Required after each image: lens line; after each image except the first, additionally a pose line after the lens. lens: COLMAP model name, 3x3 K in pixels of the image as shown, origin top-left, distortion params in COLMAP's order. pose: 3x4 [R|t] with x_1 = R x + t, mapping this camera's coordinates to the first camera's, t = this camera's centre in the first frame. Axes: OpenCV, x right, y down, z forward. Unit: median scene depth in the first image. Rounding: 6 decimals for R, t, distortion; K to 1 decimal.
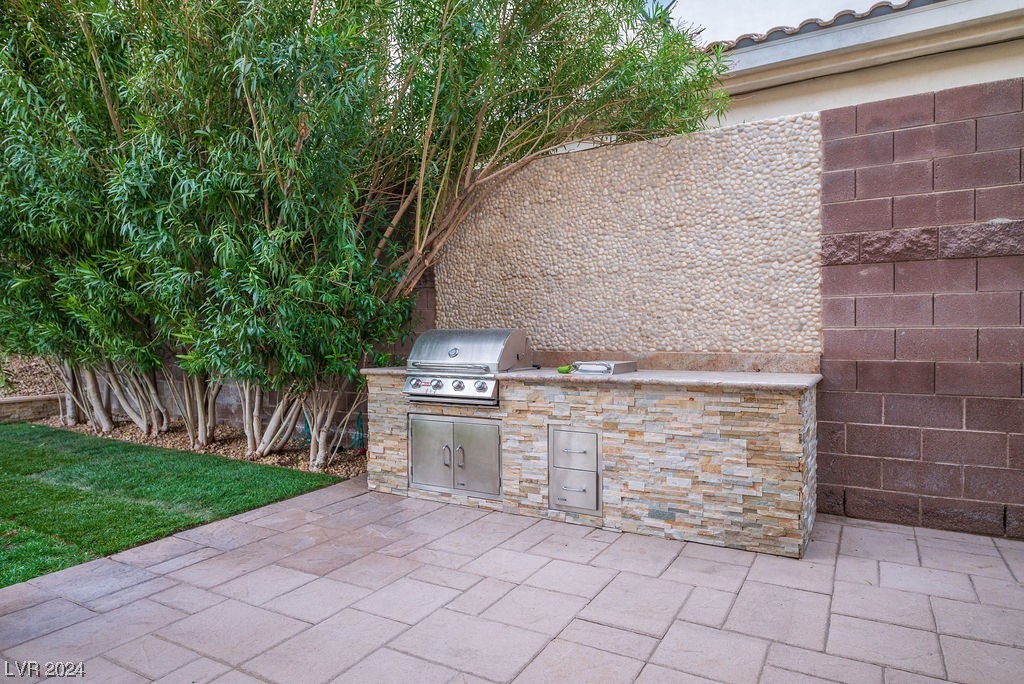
lens RADIAL K [[615.2, 0, 512.6], [0, 615.2, 338.5], [0, 0, 1]] dist [0.003958, 0.000834]
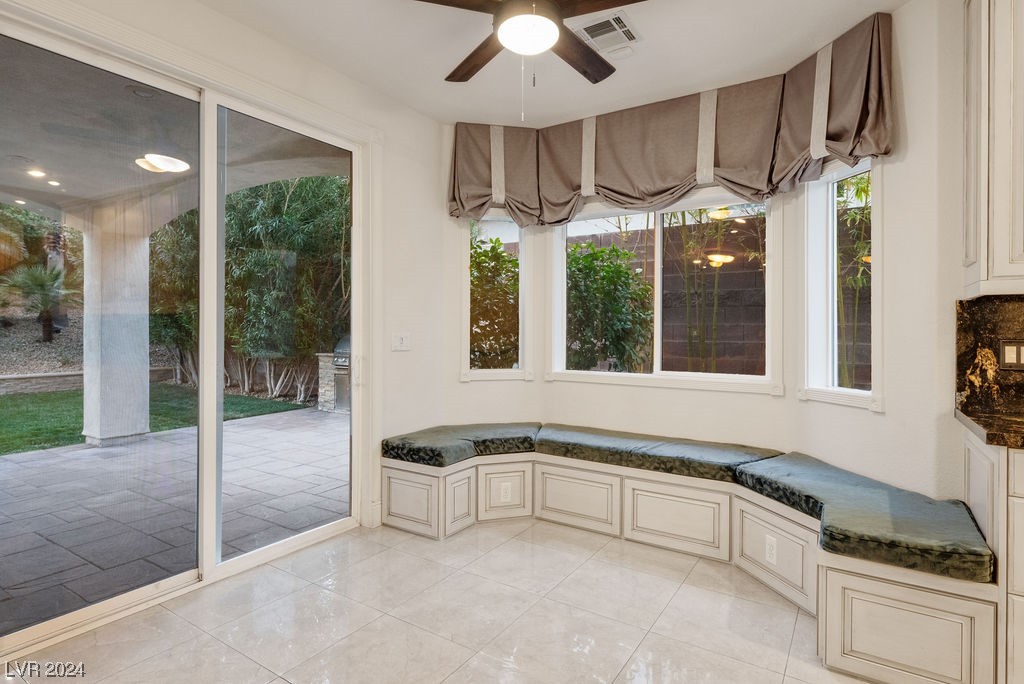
lens RADIAL K [[530.4, 0, 512.0], [0, 530.4, 339.0], [0, 0, 1]] dist [0.004291, -0.001964]
pose [[0.998792, 0.017752, -0.045815, 0.514060], [-0.017645, 0.999841, 0.002724, -0.018364], [0.045857, -0.001912, 0.998946, -0.802437]]
